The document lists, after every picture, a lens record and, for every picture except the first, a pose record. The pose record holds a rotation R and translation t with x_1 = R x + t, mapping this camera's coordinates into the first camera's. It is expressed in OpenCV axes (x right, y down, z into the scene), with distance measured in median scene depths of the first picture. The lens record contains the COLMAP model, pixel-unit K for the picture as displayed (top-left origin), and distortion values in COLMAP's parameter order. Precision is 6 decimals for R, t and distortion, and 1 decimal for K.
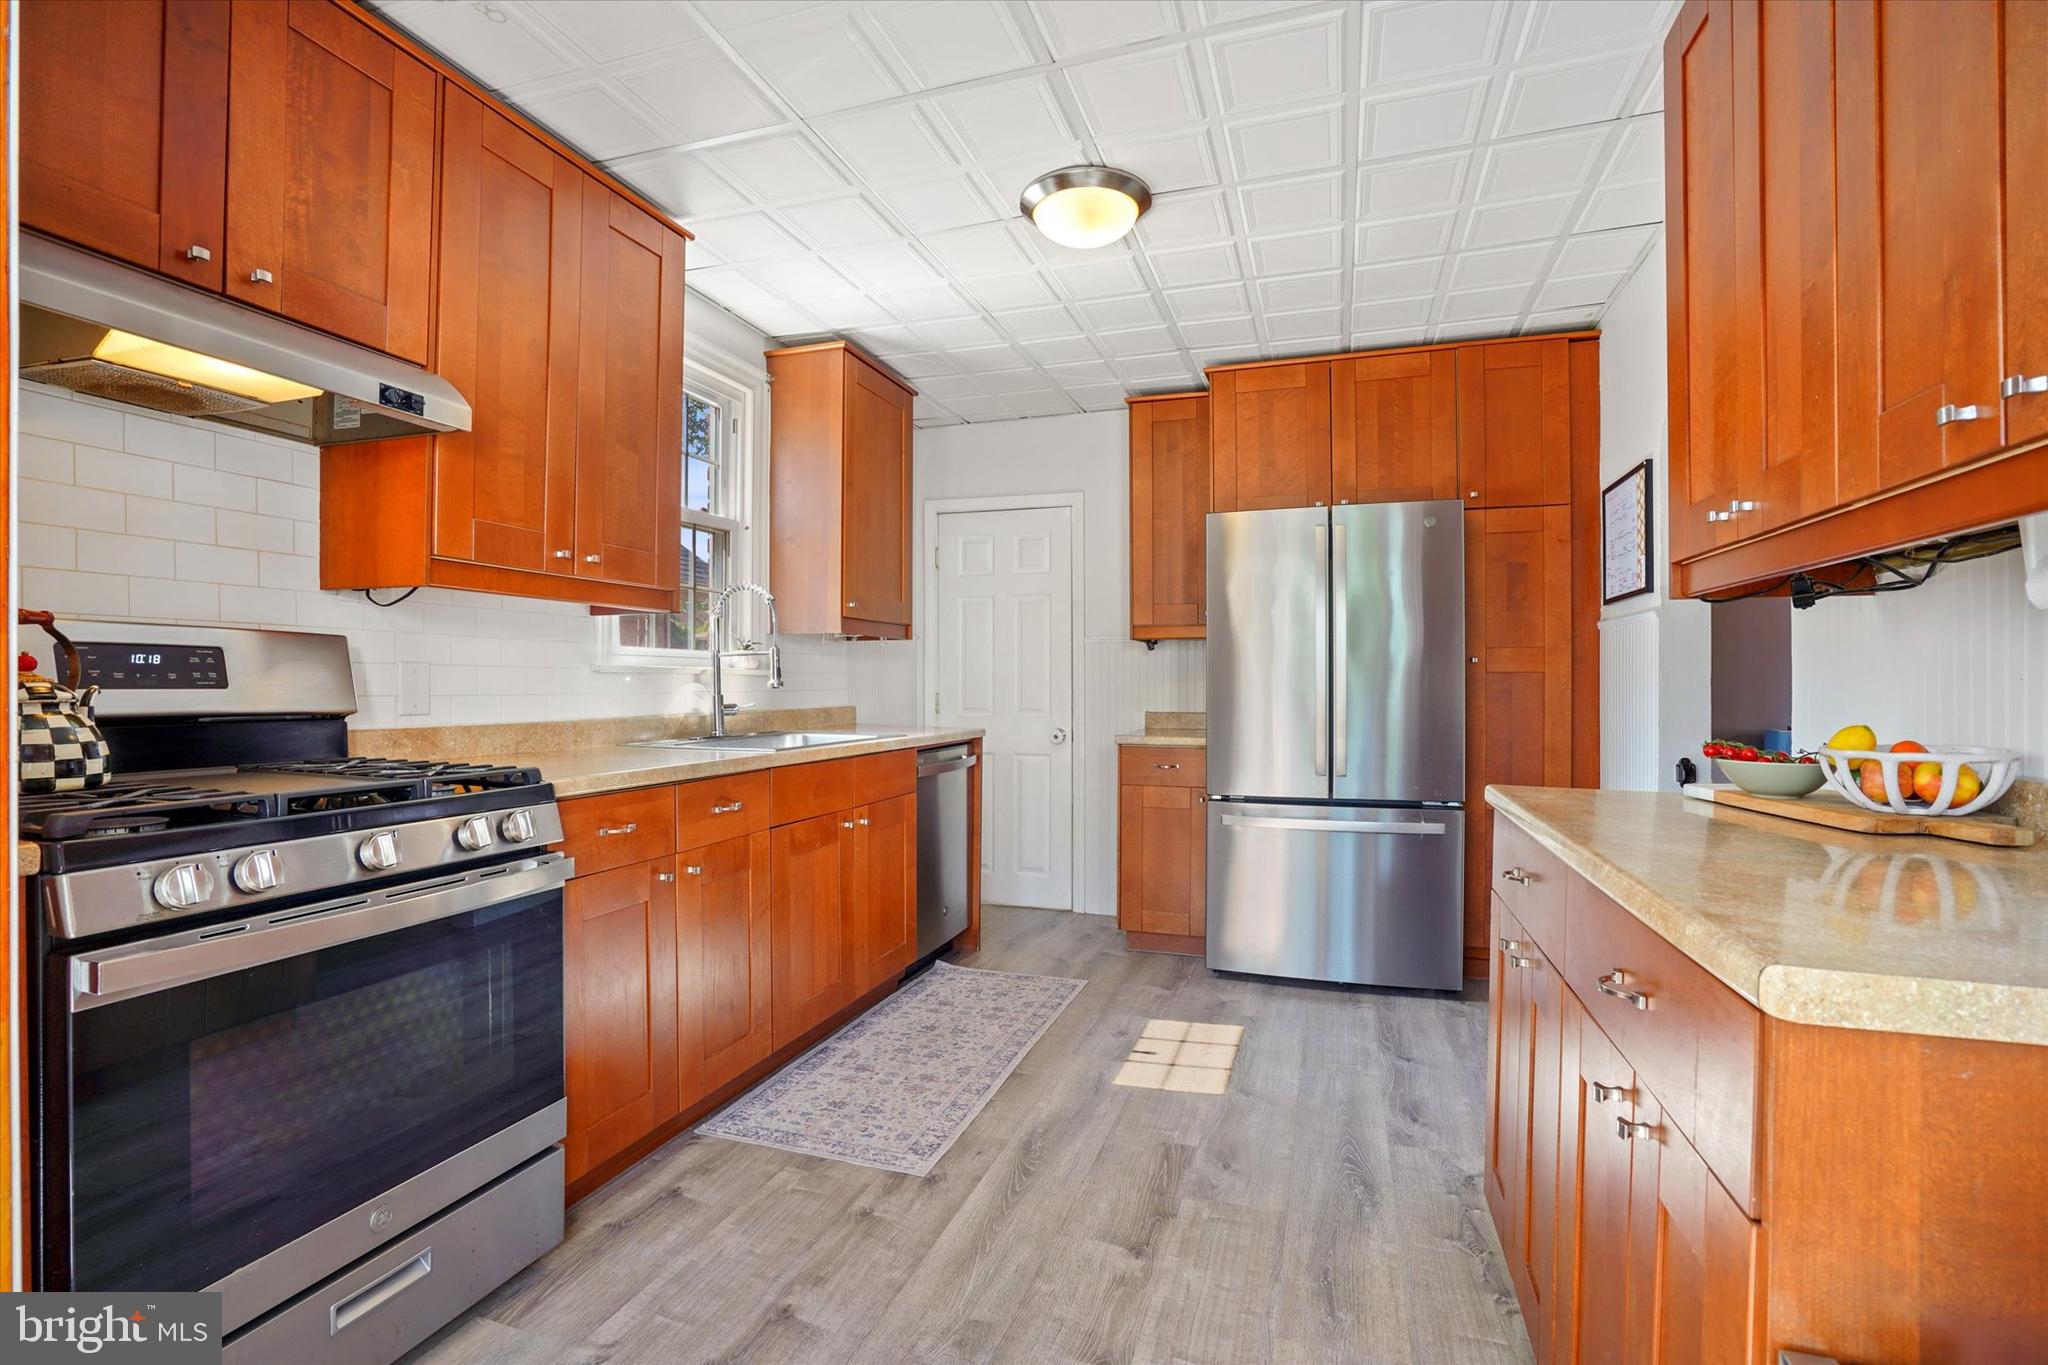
lens RADIAL K [[959.6, 0, 1009.3], [0, 959.6, 688.4], [0, 0, 1]] dist [-0.057871, 0.028389]
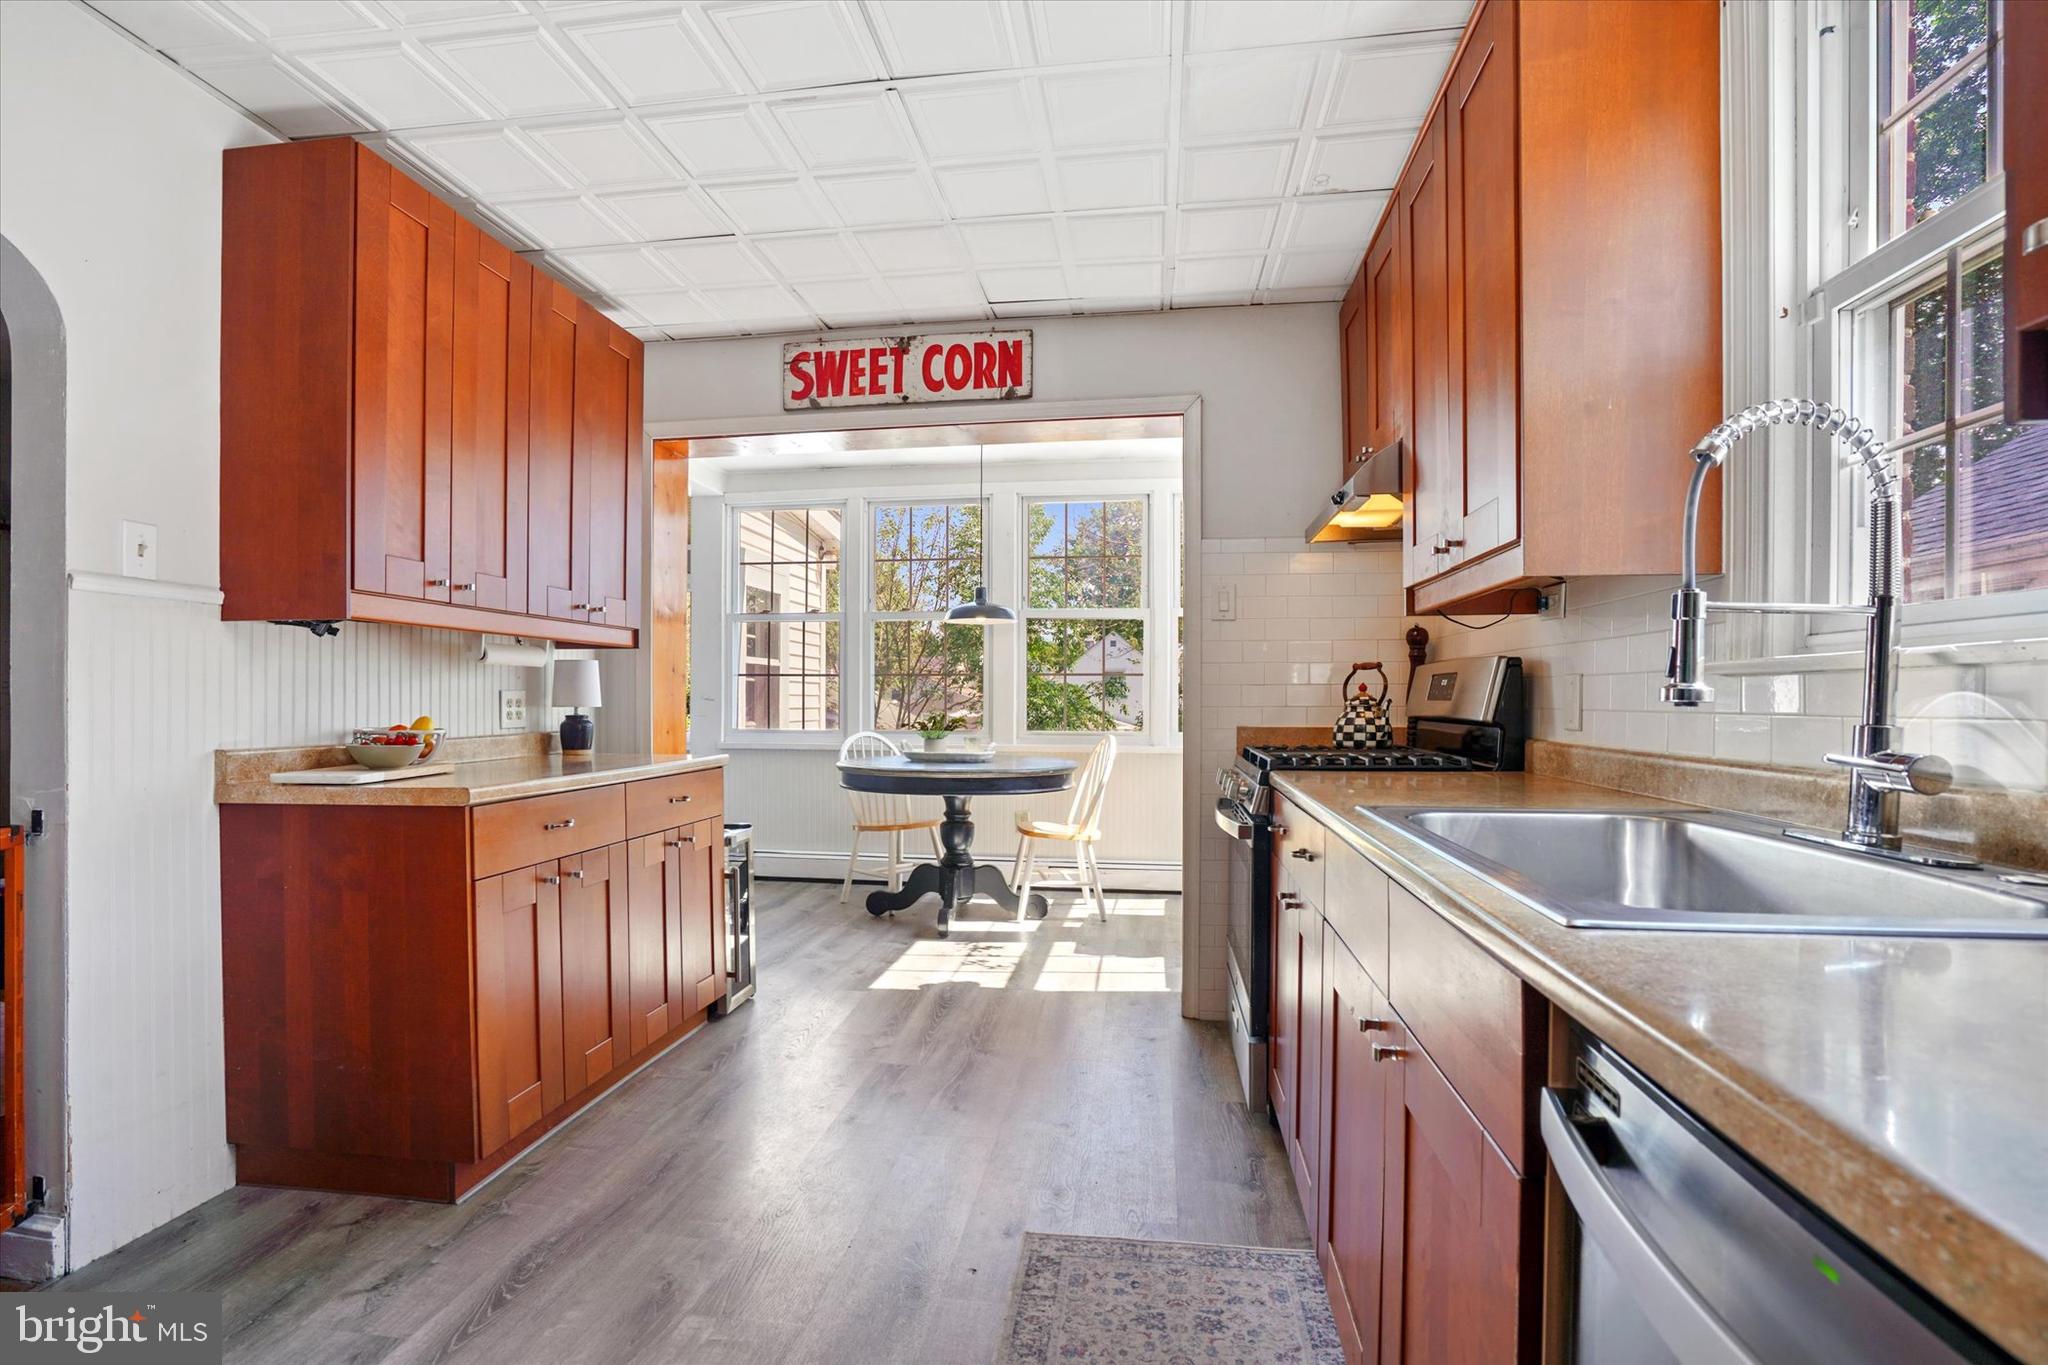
lens RADIAL K [[959.6, 0, 1009.3], [0, 959.6, 688.4], [0, 0, 1]] dist [-0.057871, 0.028389]
pose [[-0.983775, -0.004944, -0.179338, 0.083752], [-0.003646, 0.999965, -0.007563, -0.002661], [0.179369, -0.006786, -0.983758, 1.757115]]
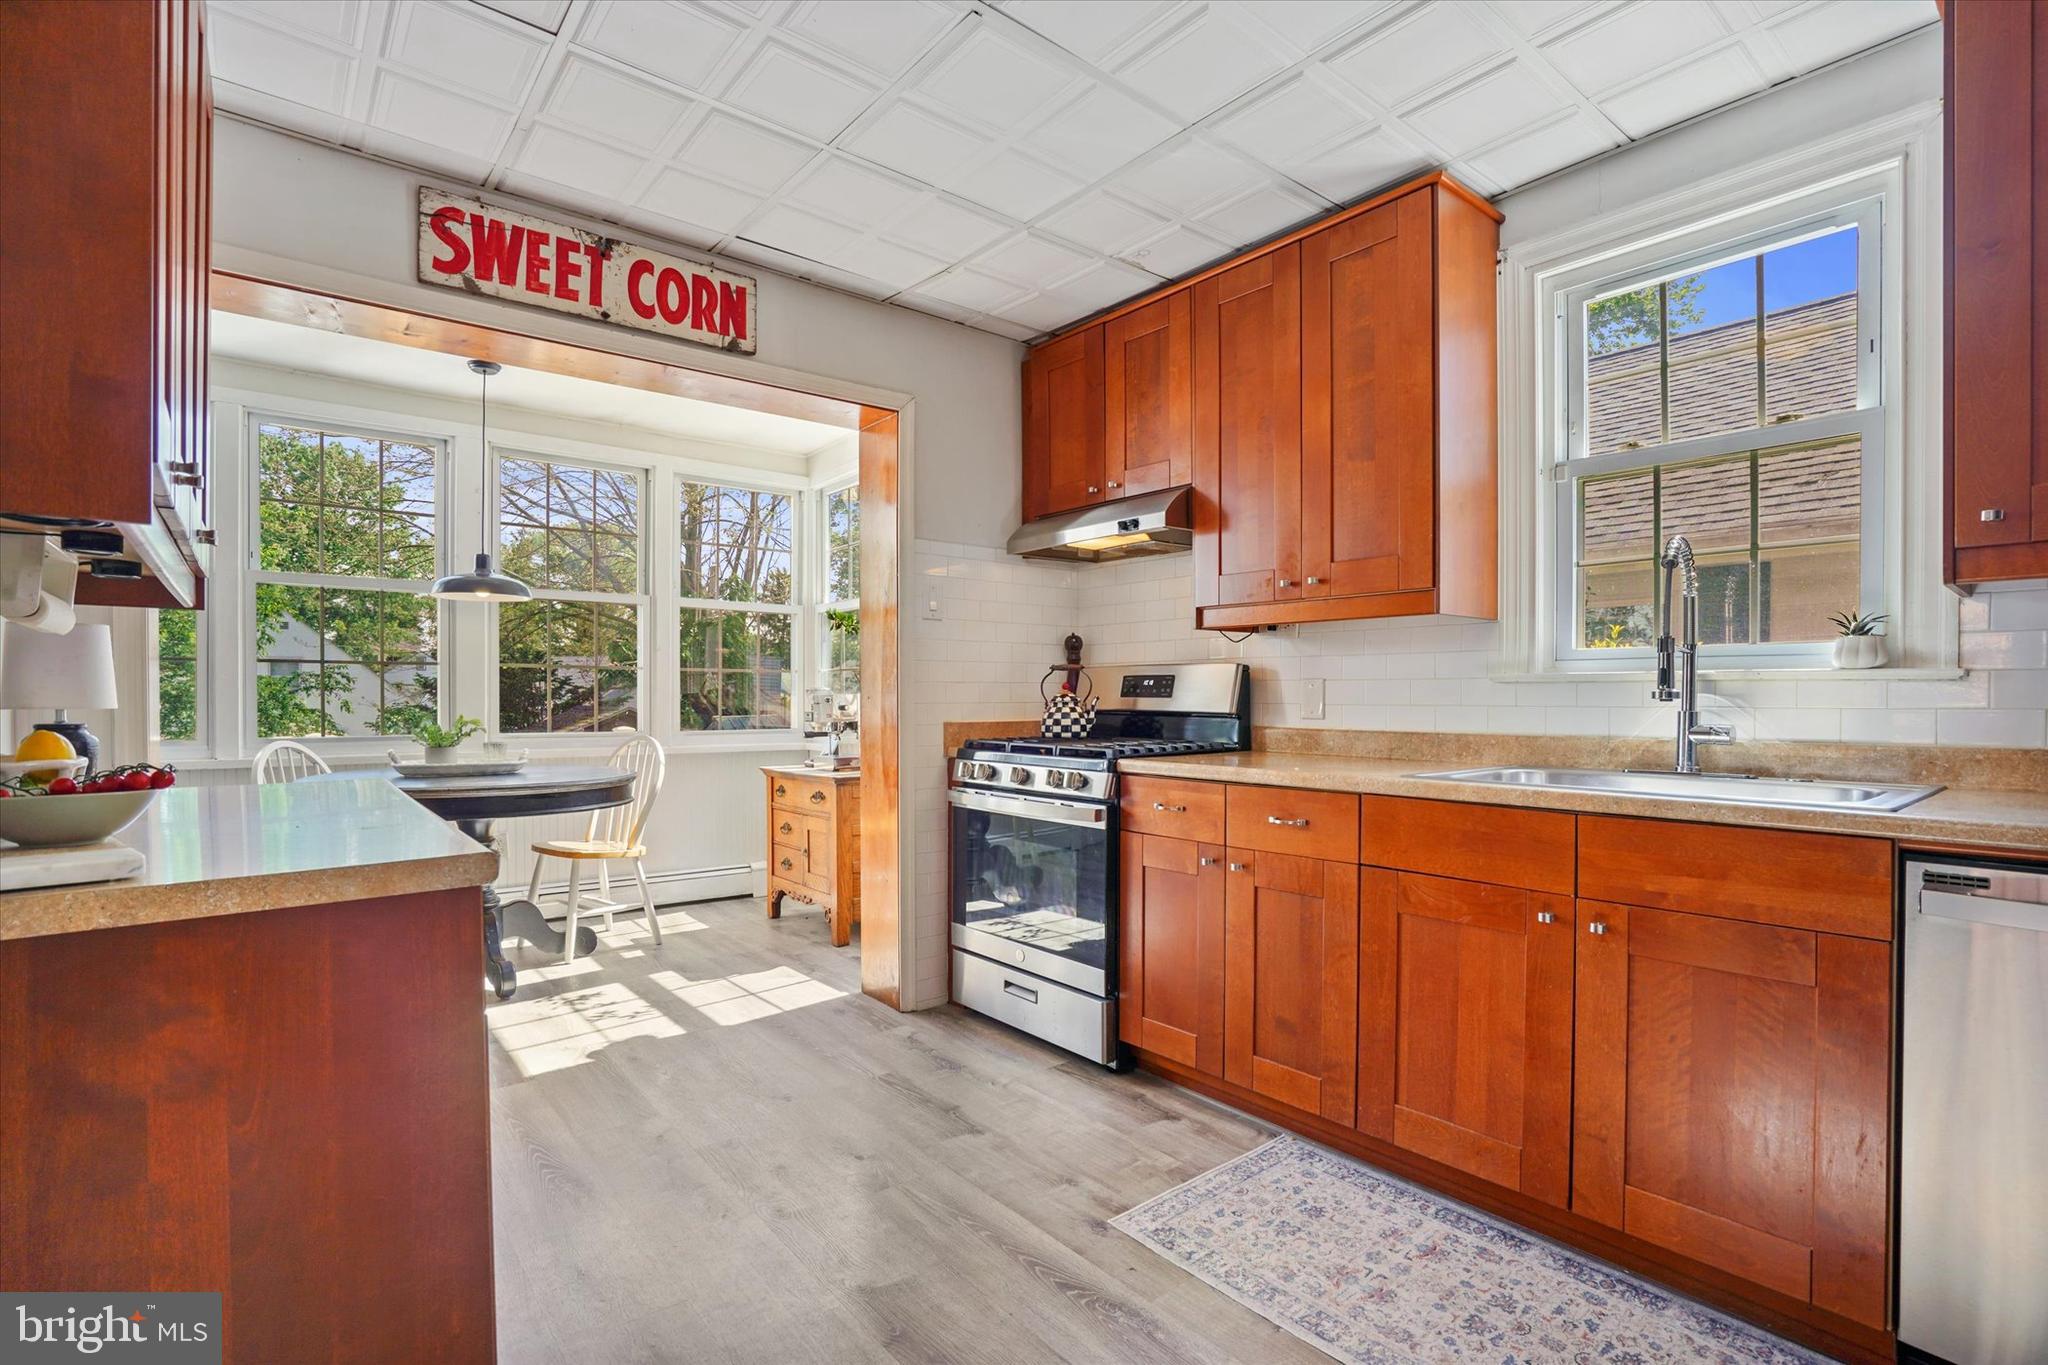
lens RADIAL K [[959.6, 0, 1009.3], [0, 959.6, 688.4], [0, 0, 1]] dist [-0.057871, 0.028389]
pose [[-0.538332, -0.010293, -0.842670, 0.692119], [-0.006865, 0.999946, -0.007829, 0.000218], [0.842705, 0.001570, -0.538374, 1.310374]]
